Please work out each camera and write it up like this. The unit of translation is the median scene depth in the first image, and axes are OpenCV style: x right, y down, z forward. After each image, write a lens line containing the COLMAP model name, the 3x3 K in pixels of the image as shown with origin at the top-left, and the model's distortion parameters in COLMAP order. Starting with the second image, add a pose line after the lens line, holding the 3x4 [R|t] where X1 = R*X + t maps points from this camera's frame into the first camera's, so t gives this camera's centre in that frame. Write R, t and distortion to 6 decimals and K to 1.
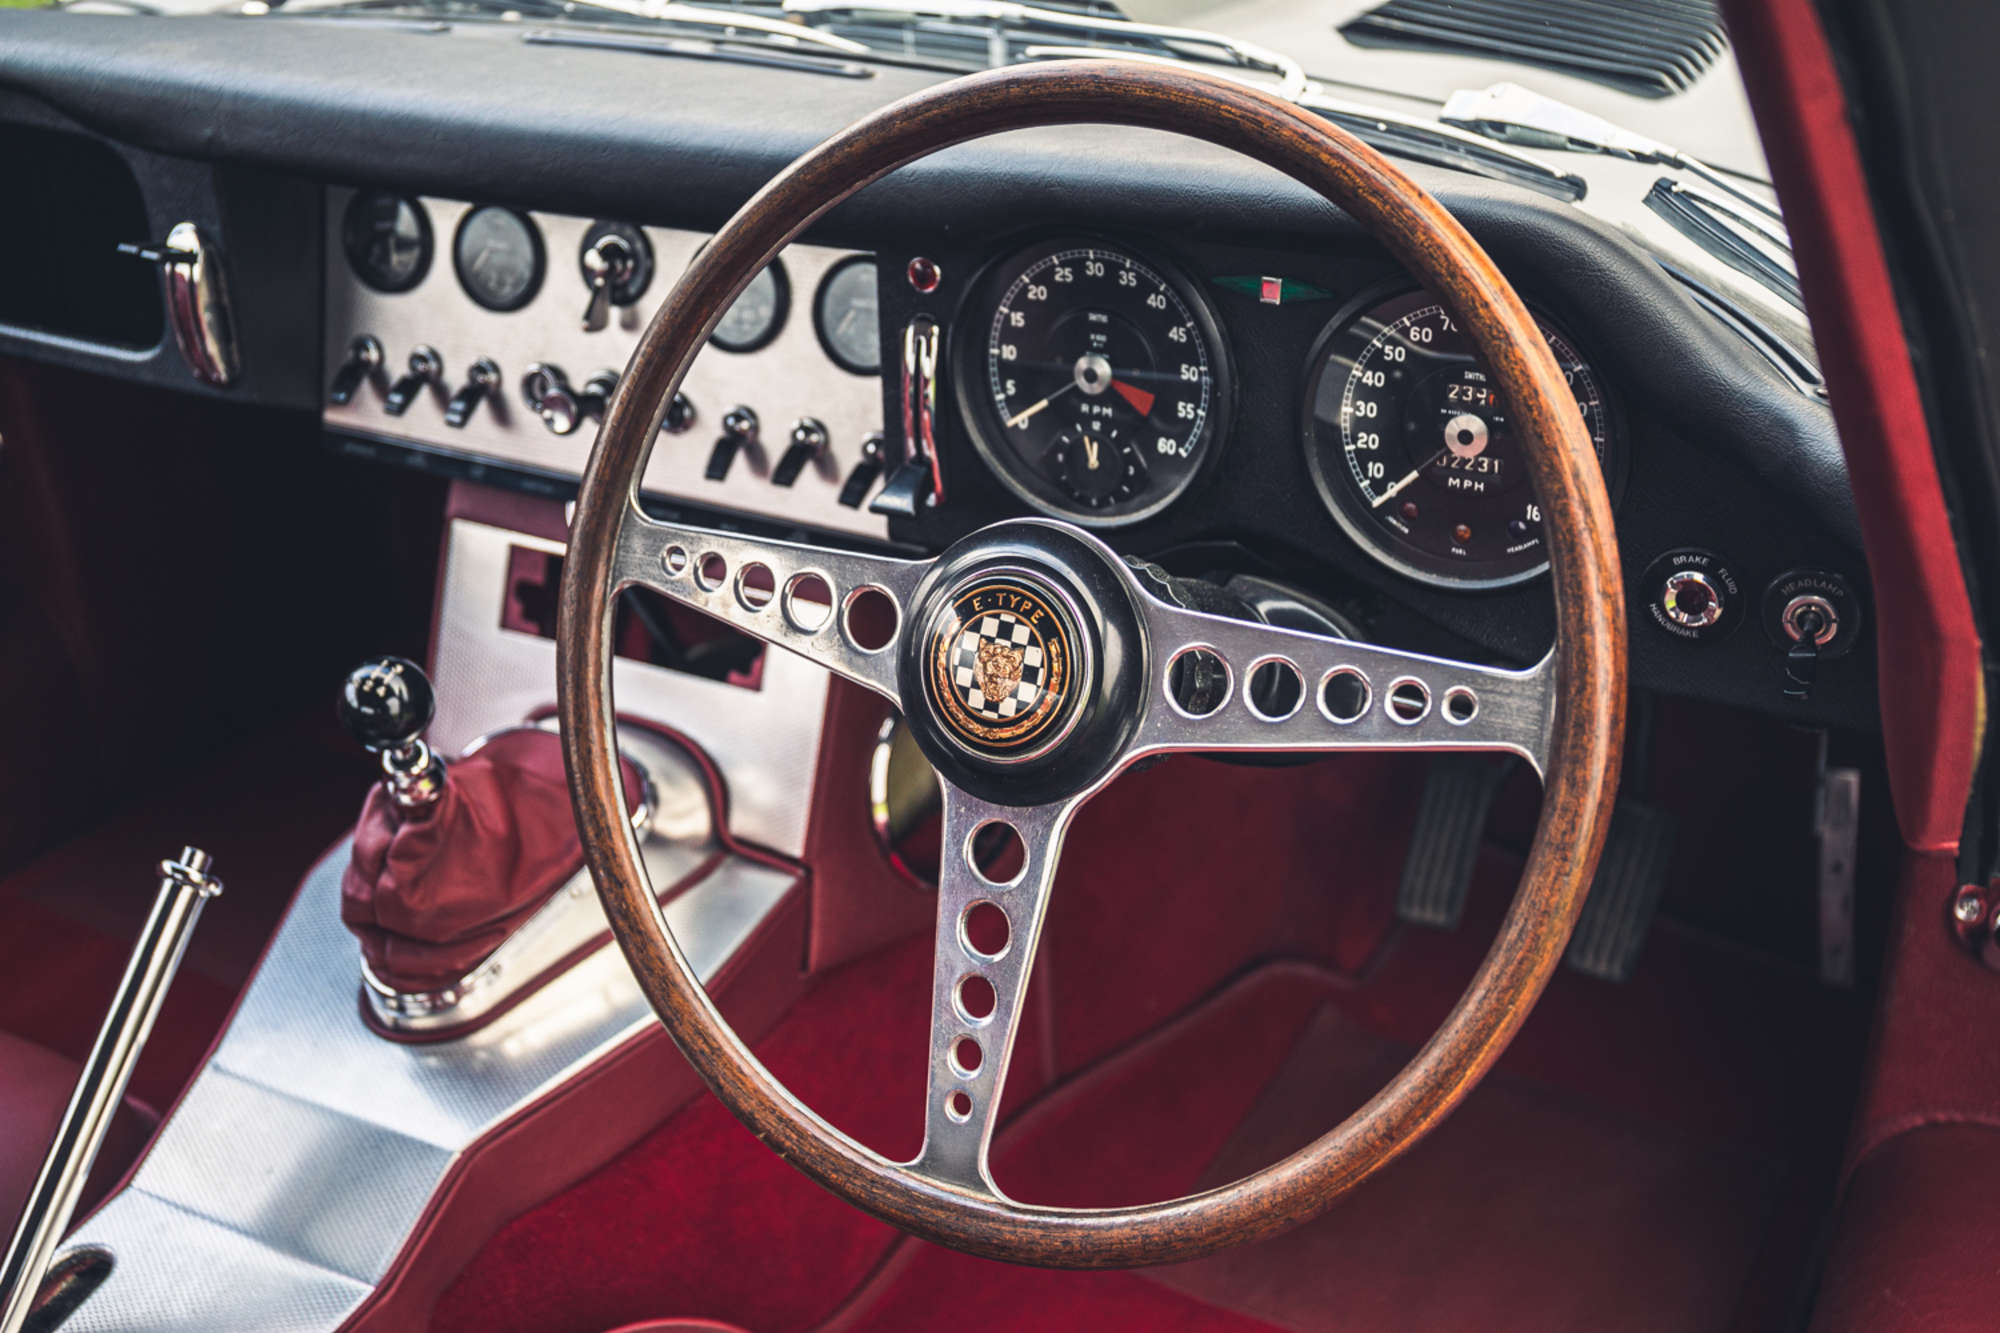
lens RADIAL K [[2378.4, 0, 1044.3], [0, 2378.4, 660.3], [0, 0, 1]] dist [-0.006380, 0.000000]
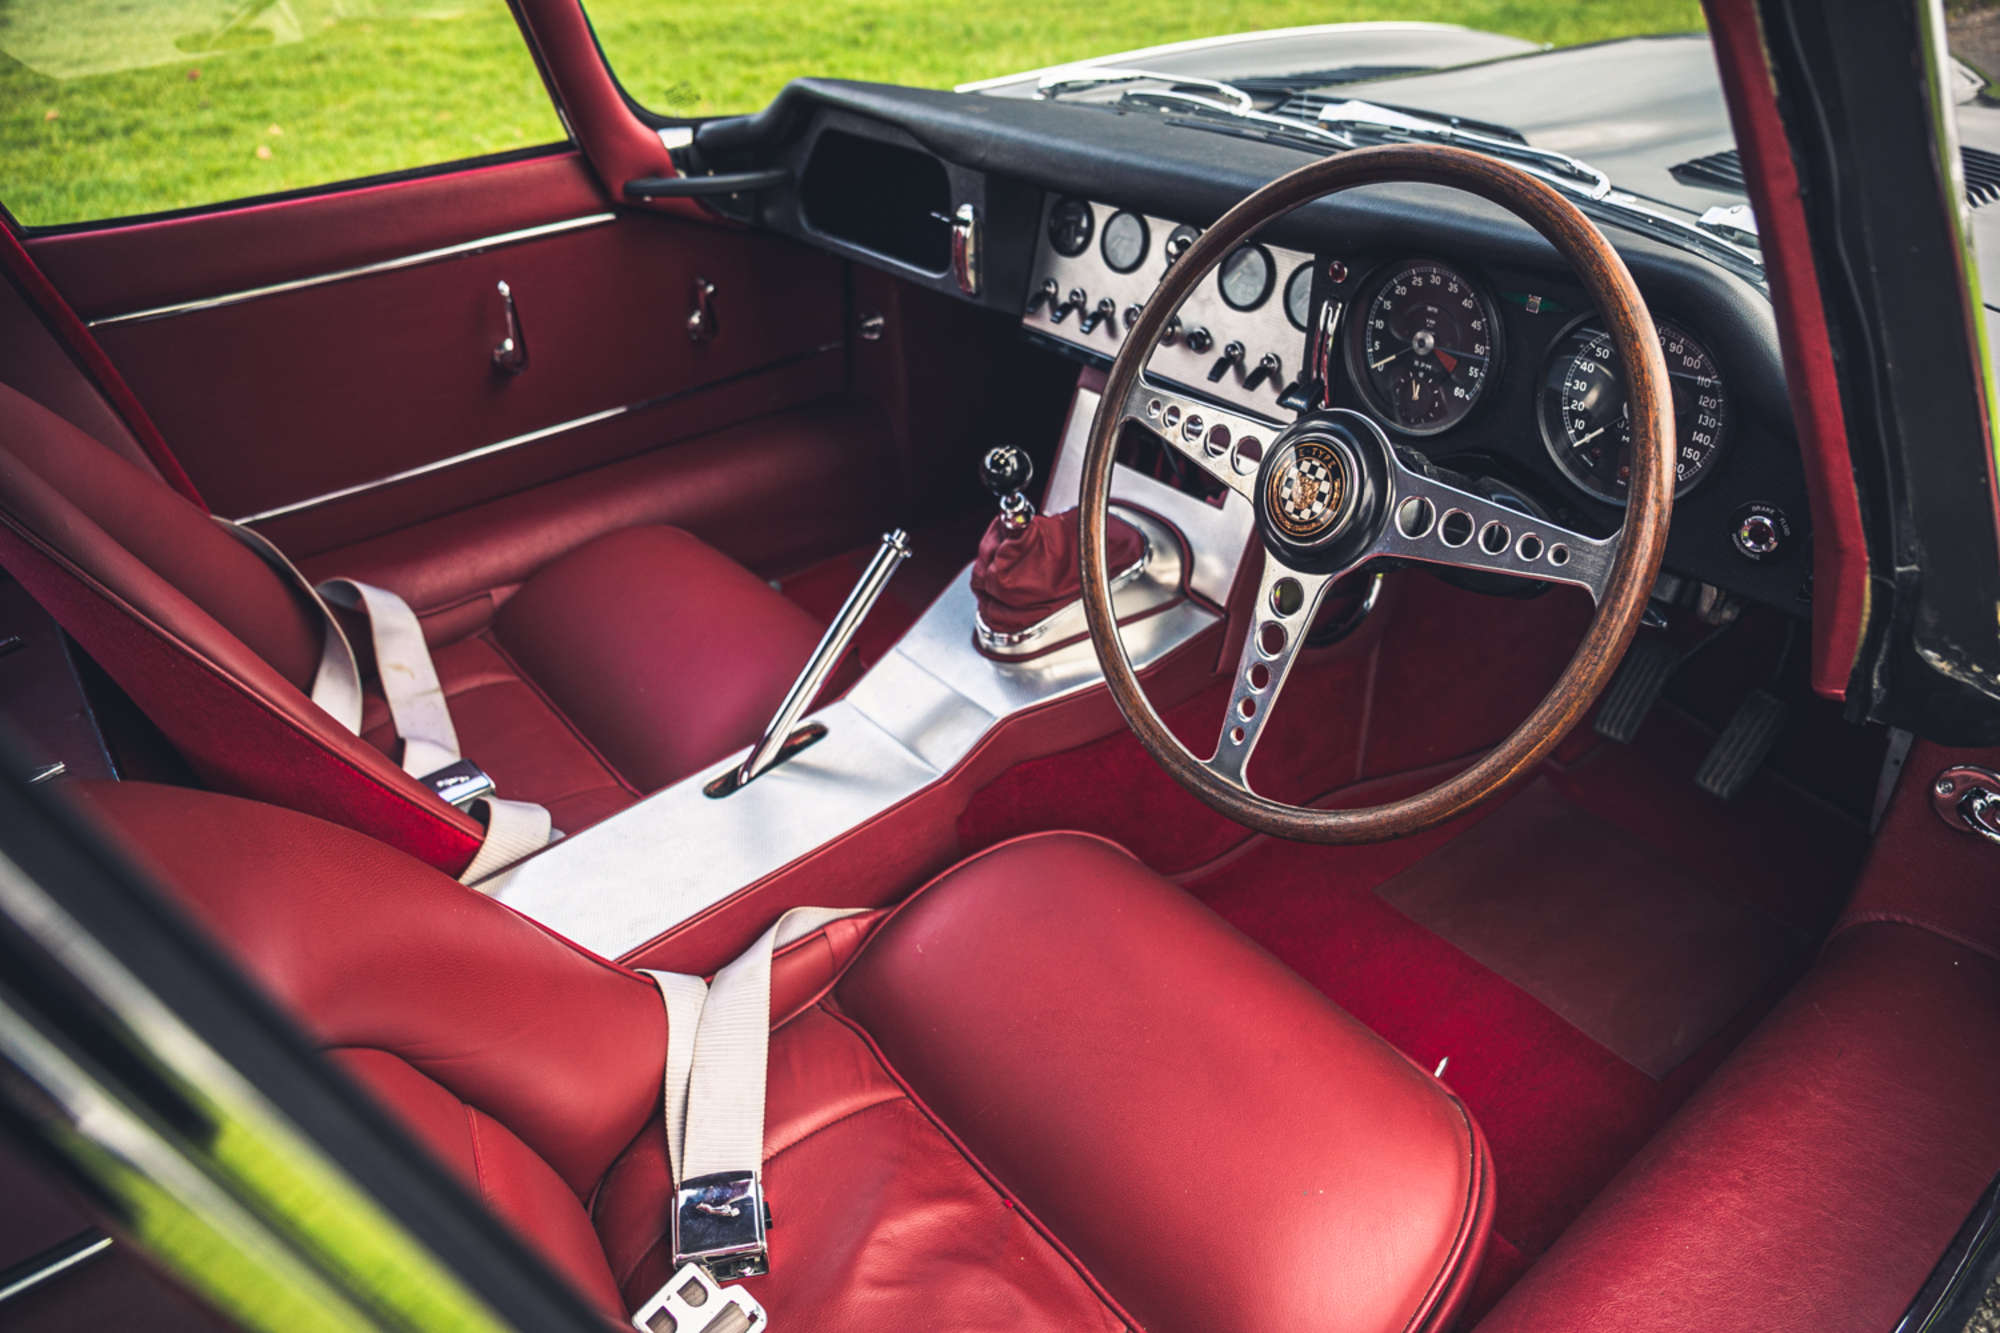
lens RADIAL K [[1414.2, 0, 984.2], [0, 1414.2, 655.5], [0, 0, 1]] dist [-0.099759, 0.060783]
pose [[0.917189, 0.211854, -0.337465, 0.104023], [-0.182609, 0.976252, 0.116562, 0.033100], [0.354145, -0.045286, 0.934093, -0.032942]]
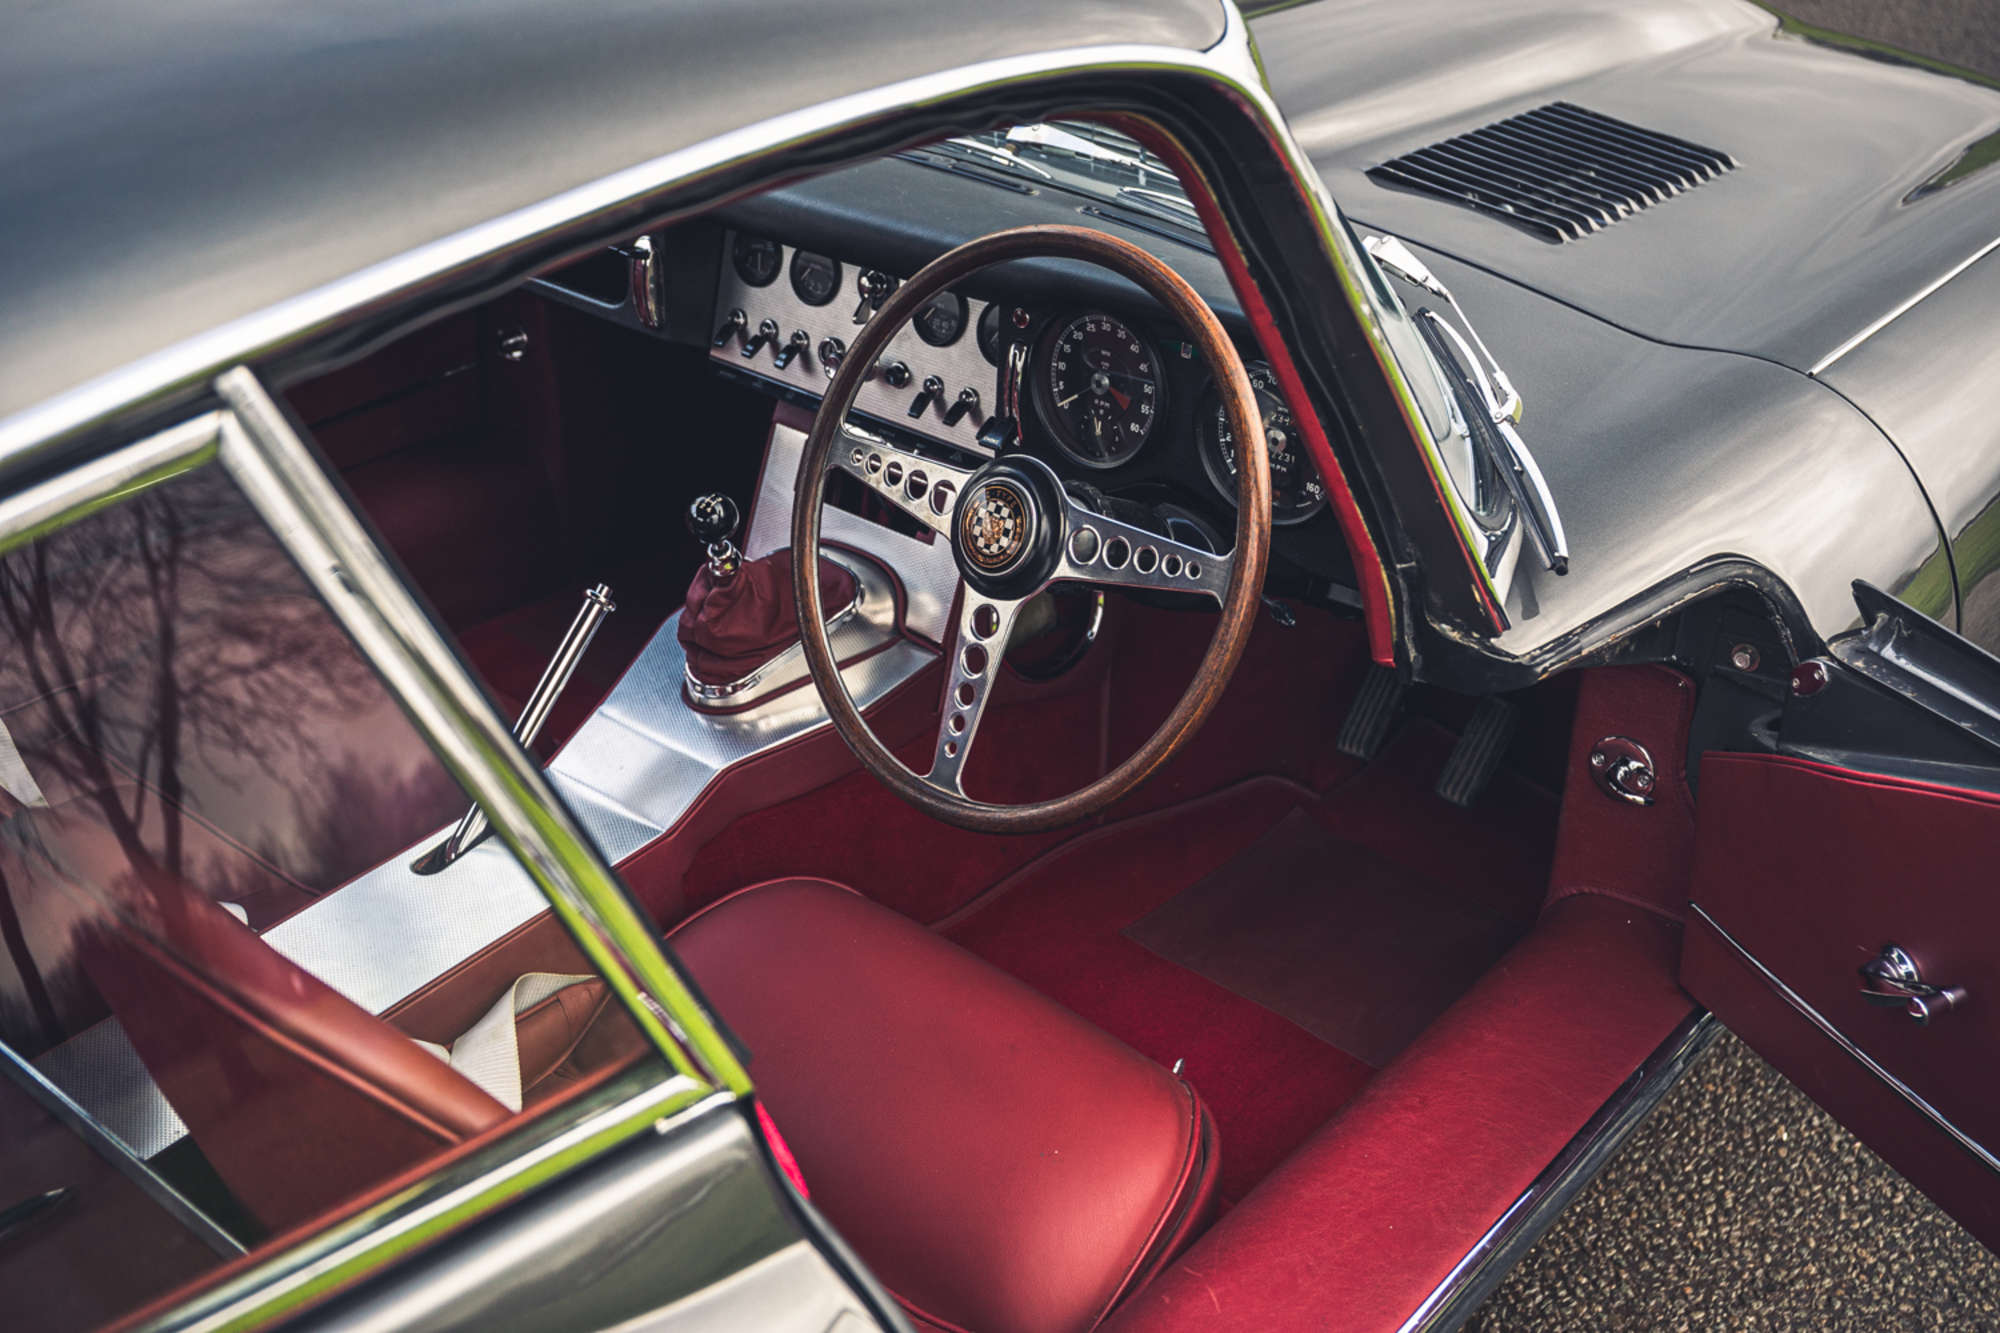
lens RADIAL K [[2256.5, 0, 1003.4], [0, 2256.5, 670.4], [0, 0, 1]] dist [-0.072480, 0.000000]
pose [[0.974408, 0.137045, -0.178176, 0.258704], [-0.131237, 0.990372, 0.044041, 0.028129], [0.182496, -0.019530, 0.983013, -0.646055]]
